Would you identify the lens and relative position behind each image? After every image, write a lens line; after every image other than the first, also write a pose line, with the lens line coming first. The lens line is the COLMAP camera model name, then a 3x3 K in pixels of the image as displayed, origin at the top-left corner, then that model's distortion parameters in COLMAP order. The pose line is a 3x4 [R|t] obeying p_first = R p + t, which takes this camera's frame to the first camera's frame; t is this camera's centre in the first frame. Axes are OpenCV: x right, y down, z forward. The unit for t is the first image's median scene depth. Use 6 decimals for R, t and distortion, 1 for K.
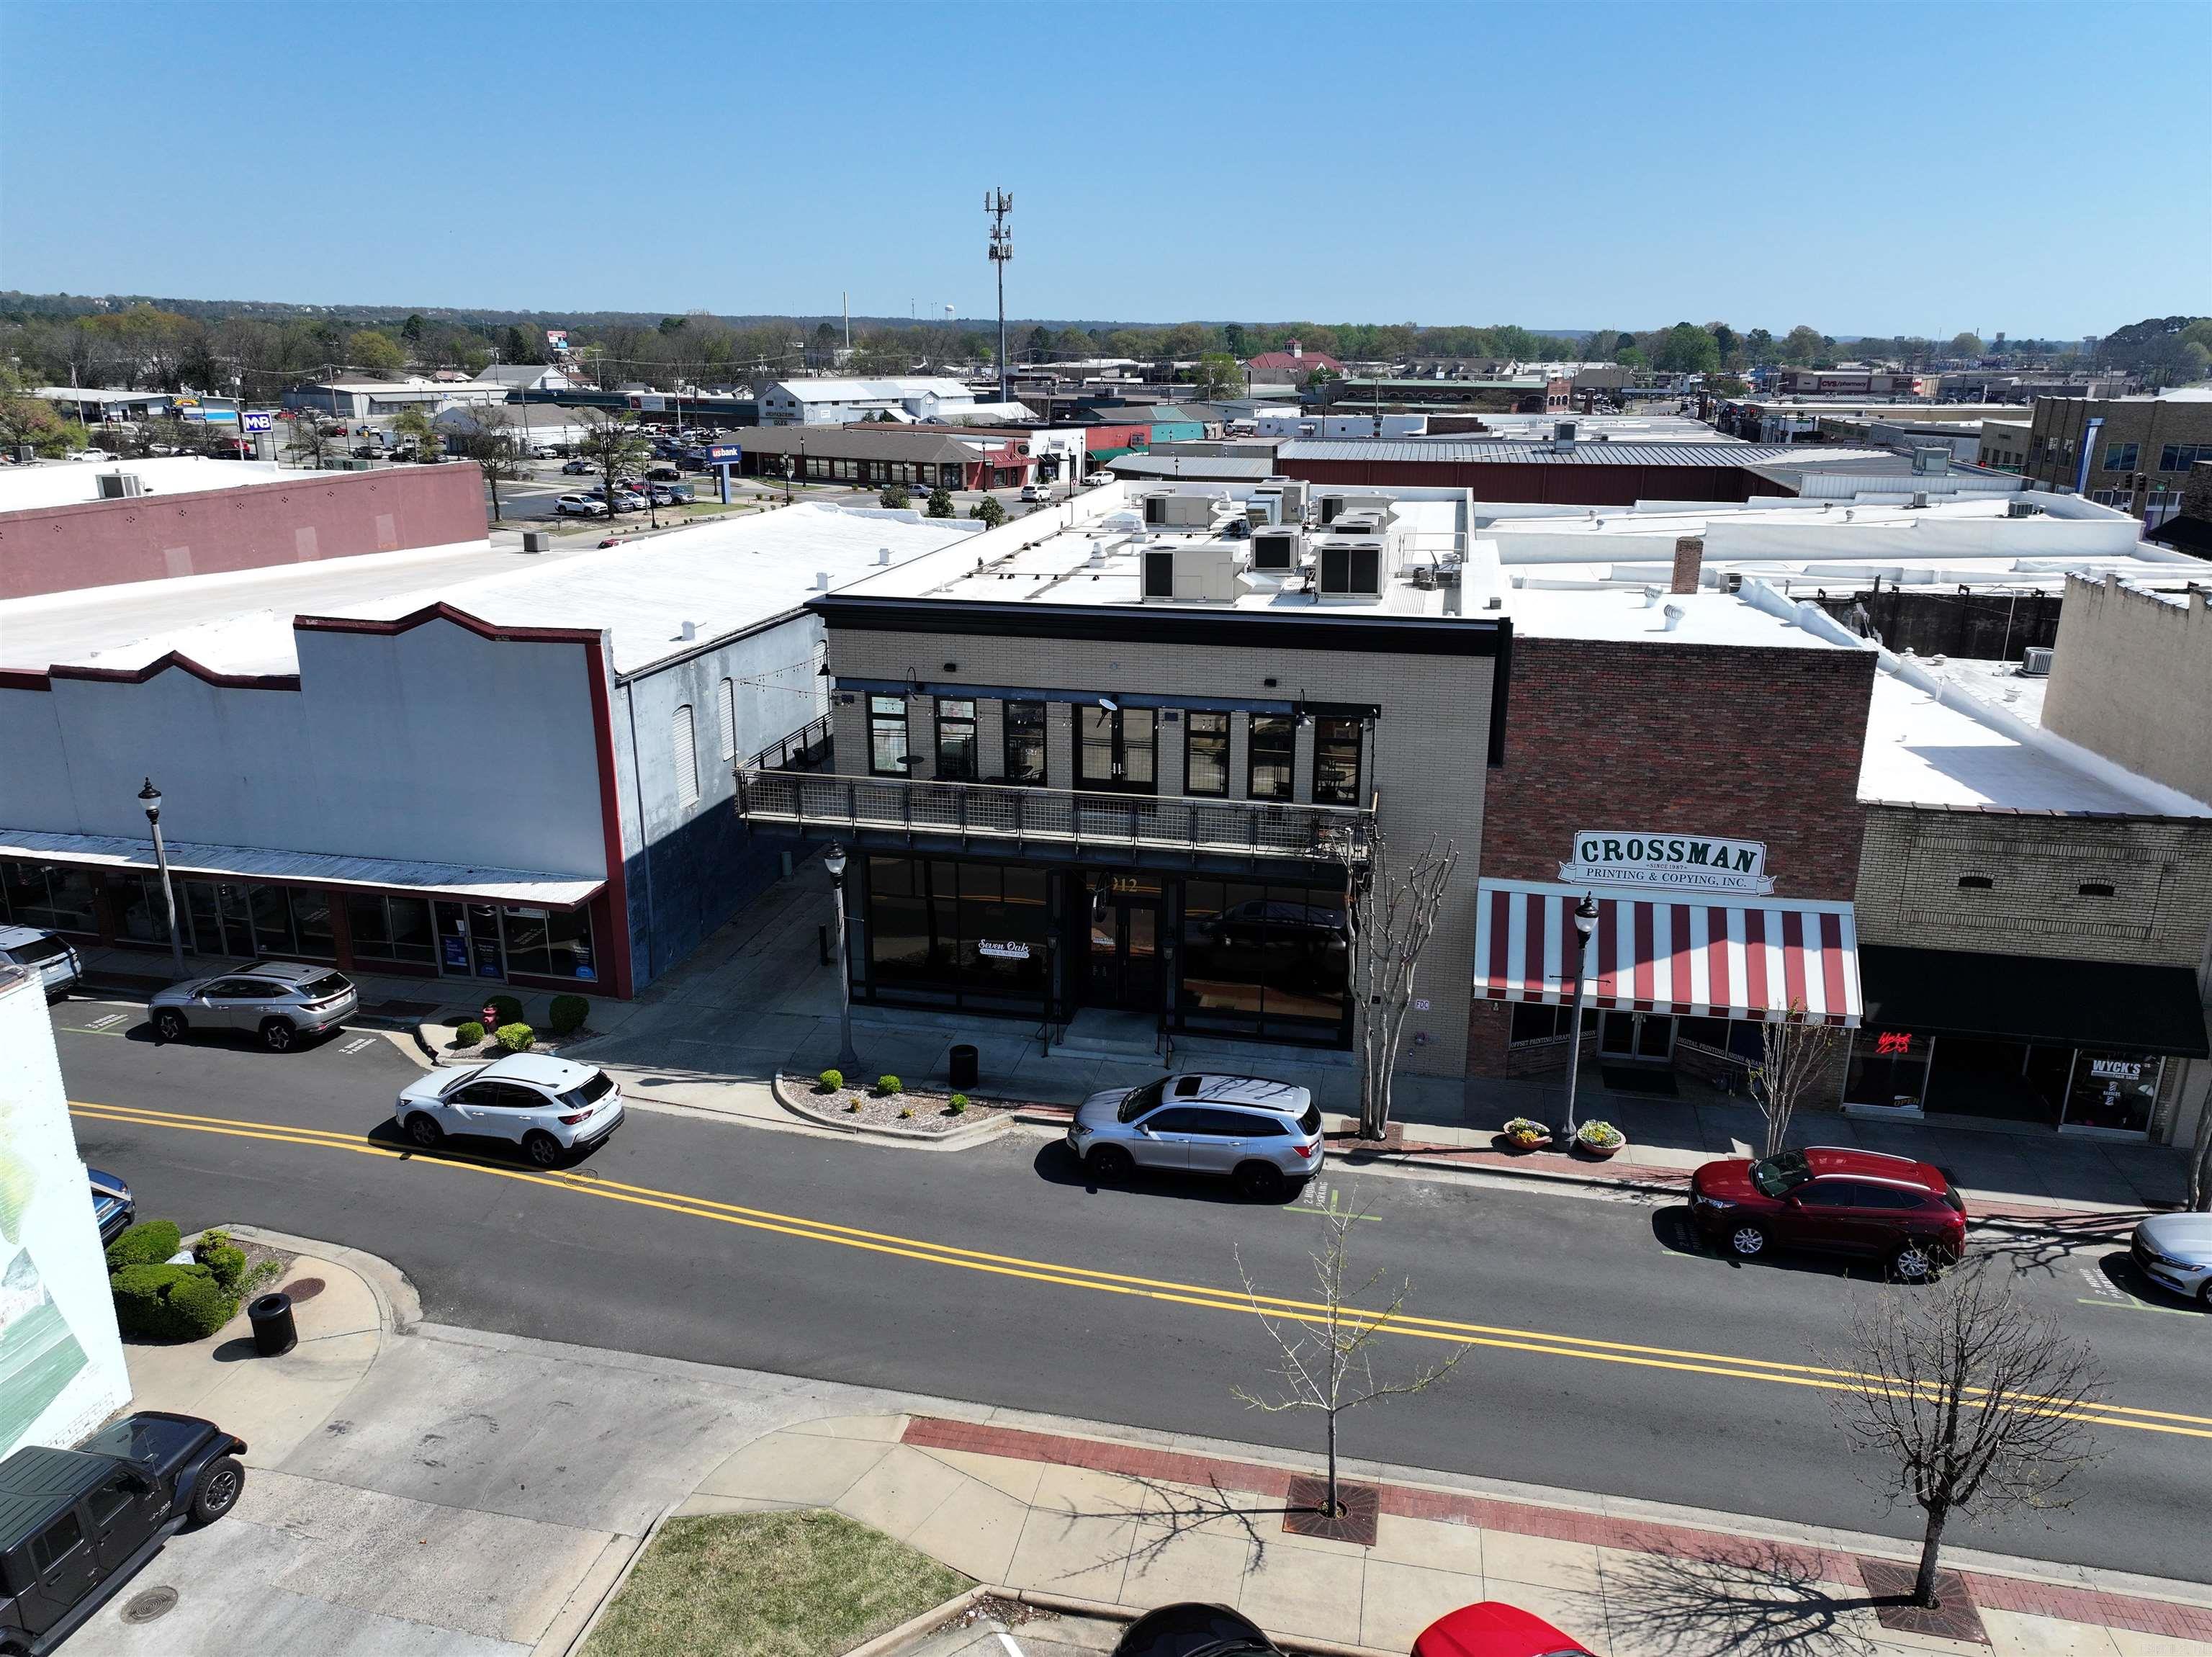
lens RADIAL K [[1554.2, 0, 1123.0], [0, 1554.2, 816.3], [0, 0, 1]] dist [-0.007725, 0.016907]
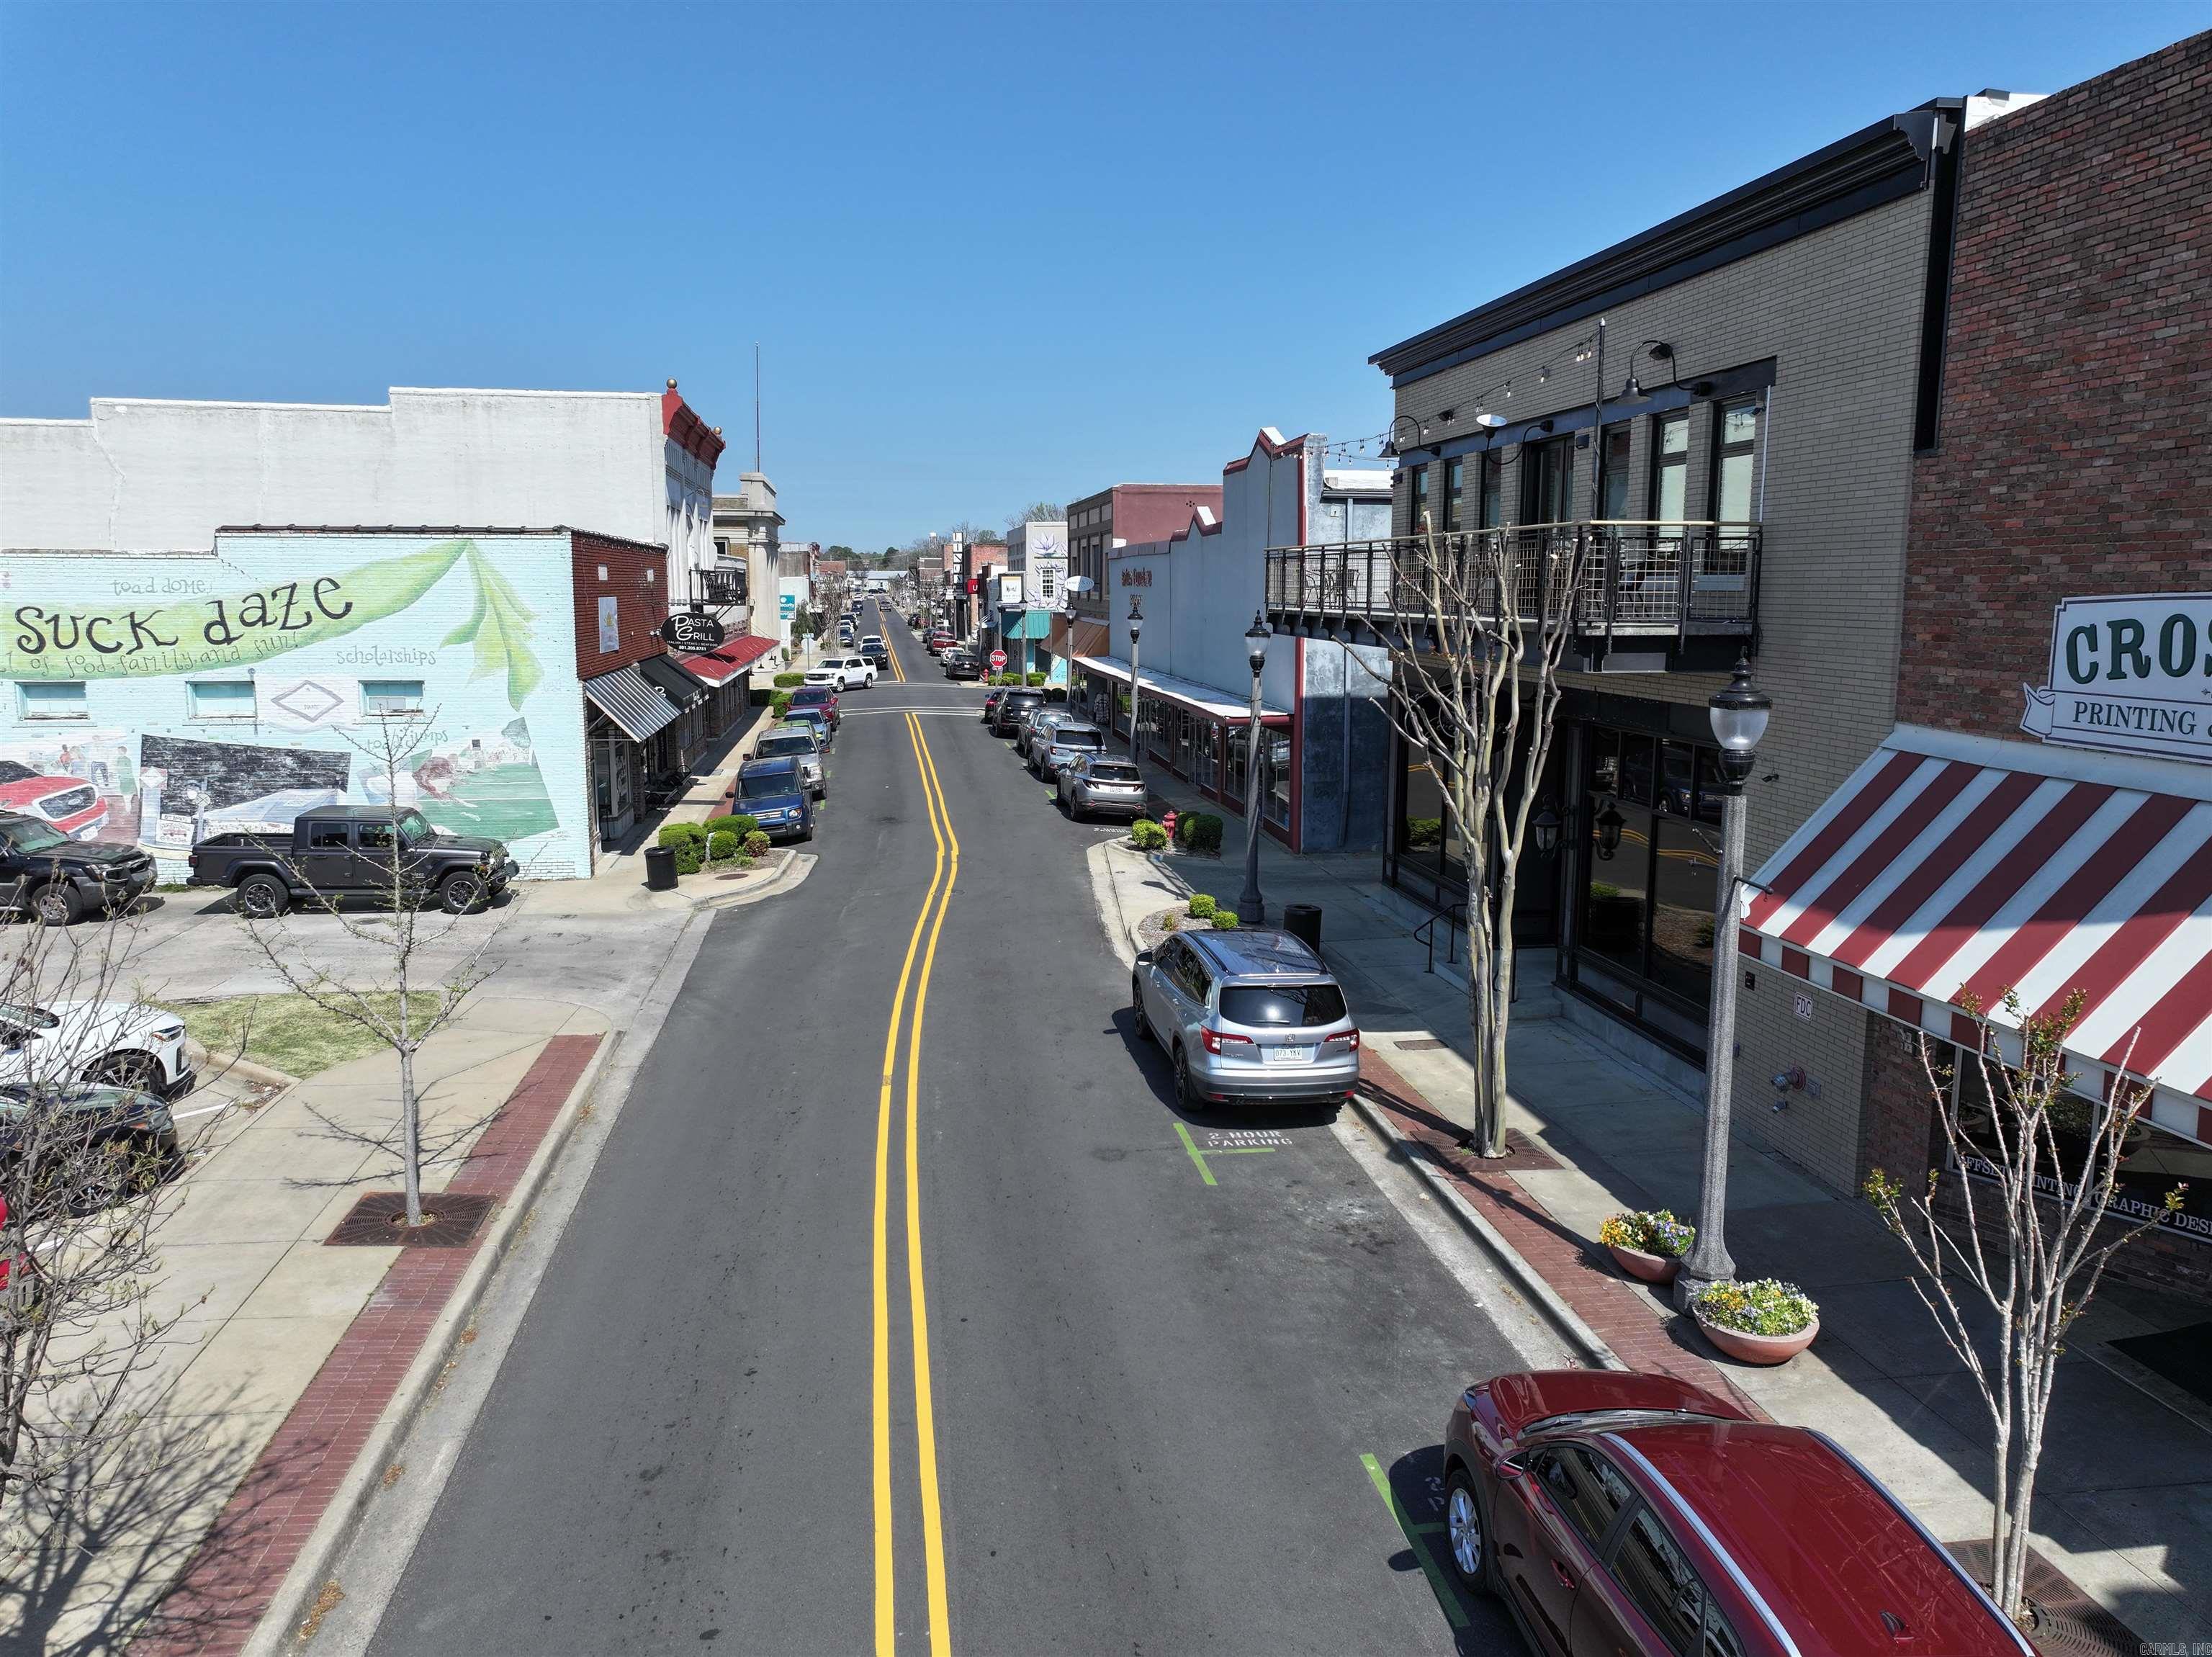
lens RADIAL K [[1554.2, 0, 1124.0], [0, 1554.2, 836.7], [0, 0, 1]] dist [-0.007725, 0.016907]
pose [[0.355981, 0.142677, -0.923537, 0.577581], [-0.271306, 0.961489, 0.043964, 0.113074], [0.894243, 0.234911, 0.380980, 0.658357]]
